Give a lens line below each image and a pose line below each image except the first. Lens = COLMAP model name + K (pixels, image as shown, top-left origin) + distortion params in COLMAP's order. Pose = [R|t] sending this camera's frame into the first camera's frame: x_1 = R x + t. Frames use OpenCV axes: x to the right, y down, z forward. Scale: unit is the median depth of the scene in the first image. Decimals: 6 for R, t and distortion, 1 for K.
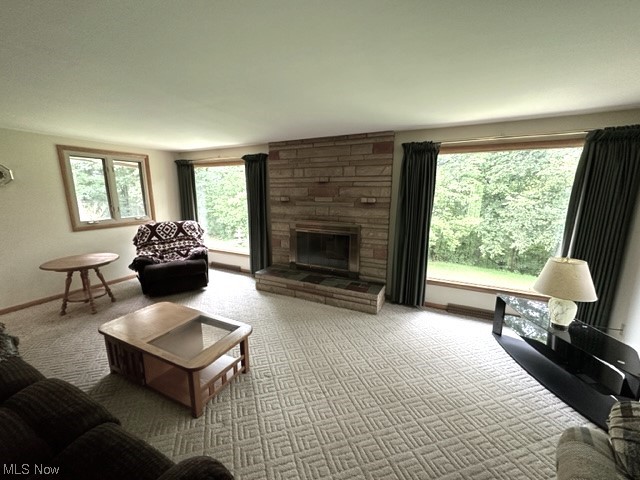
lens RADIAL K [[255.9, 0, 321.4], [0, 255.9, 240.1], [0, 0, 1]] dist [0.001681, -0.000862]
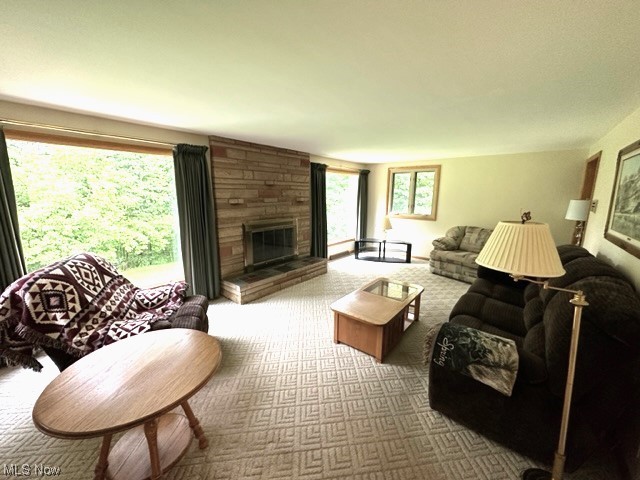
lens RADIAL K [[255.9, 0, 322.3], [0, 255.9, 240.3], [0, 0, 1]] dist [0.001681, -0.000862]
pose [[0.221748, -0.180281, 0.958294, -1.061887], [0.177930, 0.973742, 0.142014, -0.105434], [-0.958733, 0.139018, 0.248003, 0.521841]]
